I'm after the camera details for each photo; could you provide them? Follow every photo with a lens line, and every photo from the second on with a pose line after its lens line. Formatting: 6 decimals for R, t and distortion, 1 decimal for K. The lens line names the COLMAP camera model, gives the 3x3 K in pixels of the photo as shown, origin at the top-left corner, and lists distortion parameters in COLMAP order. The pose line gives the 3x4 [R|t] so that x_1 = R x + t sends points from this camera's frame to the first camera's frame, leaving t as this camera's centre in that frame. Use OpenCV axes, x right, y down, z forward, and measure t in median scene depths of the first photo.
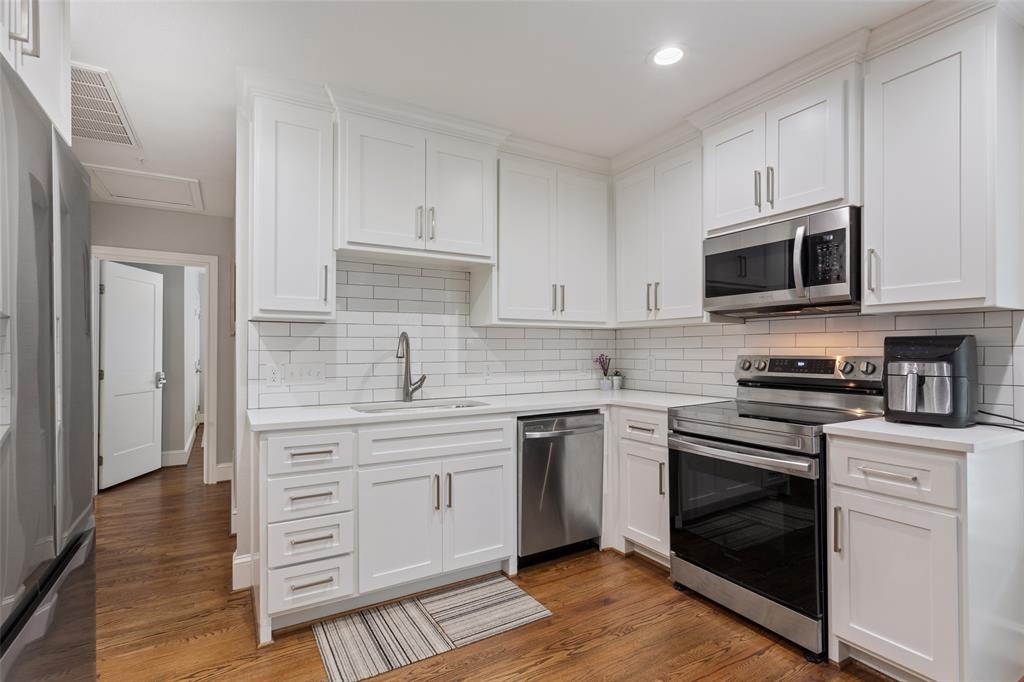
lens RADIAL K [[482.7, 0, 510.8], [0, 482.7, 346.7], [0, 0, 1]] dist [0.000382, 0.000332]
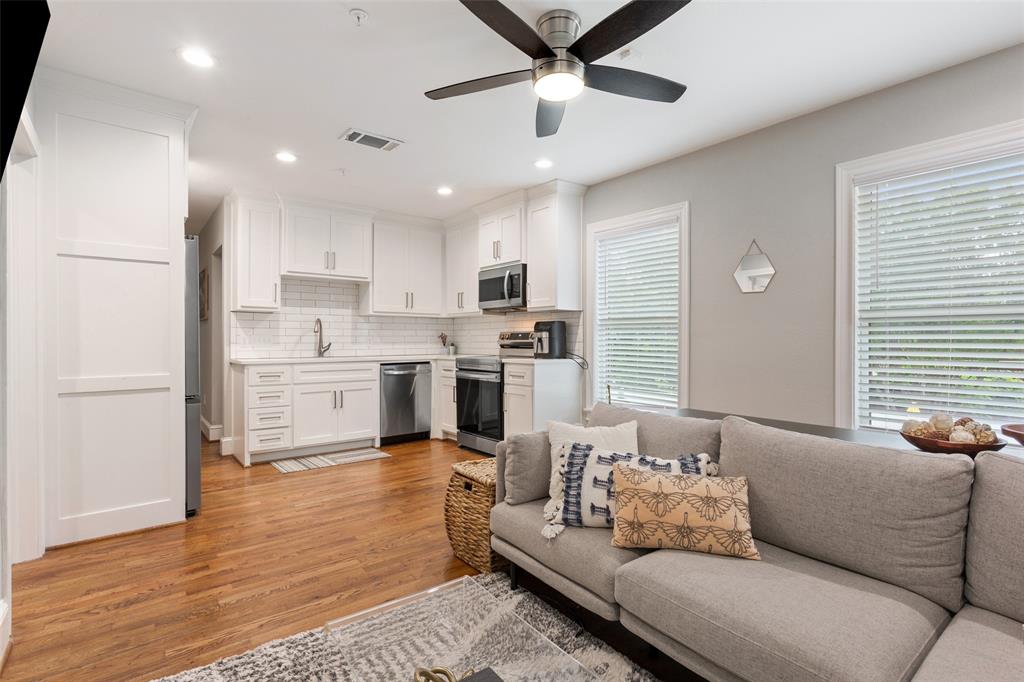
lens RADIAL K [[499.3, 0, 512.0], [0, 499.3, 341.0], [0, 0, 1]] dist [-0.001304, 0.000493]
pose [[0.991494, 0.002795, 0.130126, 0.268779], [-0.003576, 0.999977, 0.005766, 0.043491], [-0.130107, -0.006182, 0.991481, -1.003222]]
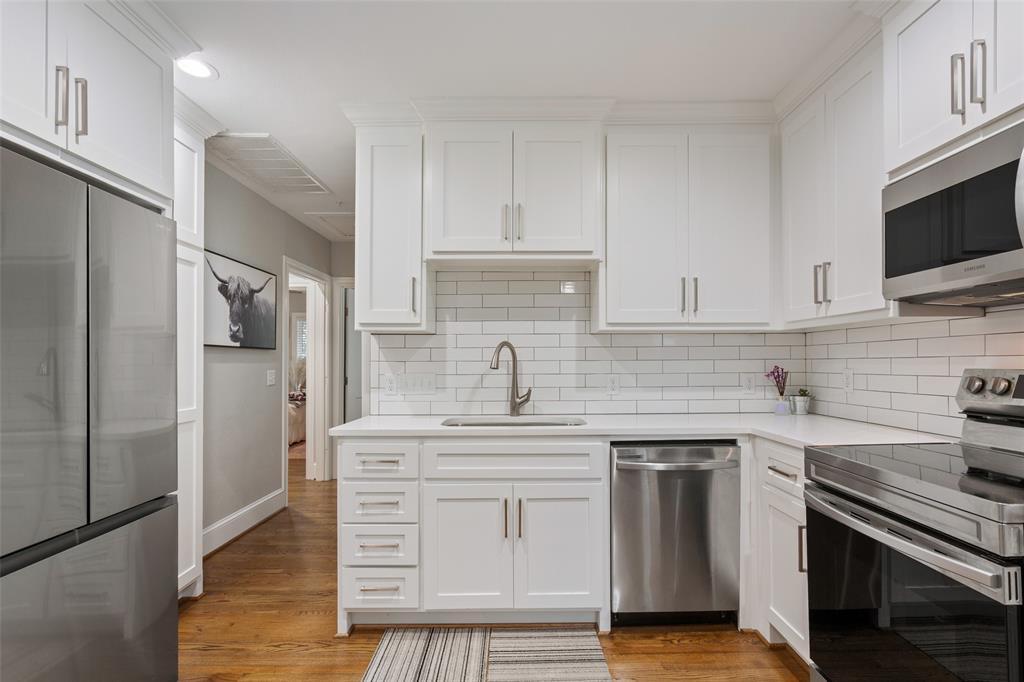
lens RADIAL K [[499.0, 0, 527.3], [0, 499.0, 357.1], [0, 0, 1]] dist [-0.001318, 0.000266]
pose [[0.869129, -0.004747, -0.494563, 0.311828], [0.004659, 0.999988, -0.001410, 0.001542], [0.494564, -0.001079, 0.869141, 0.188058]]
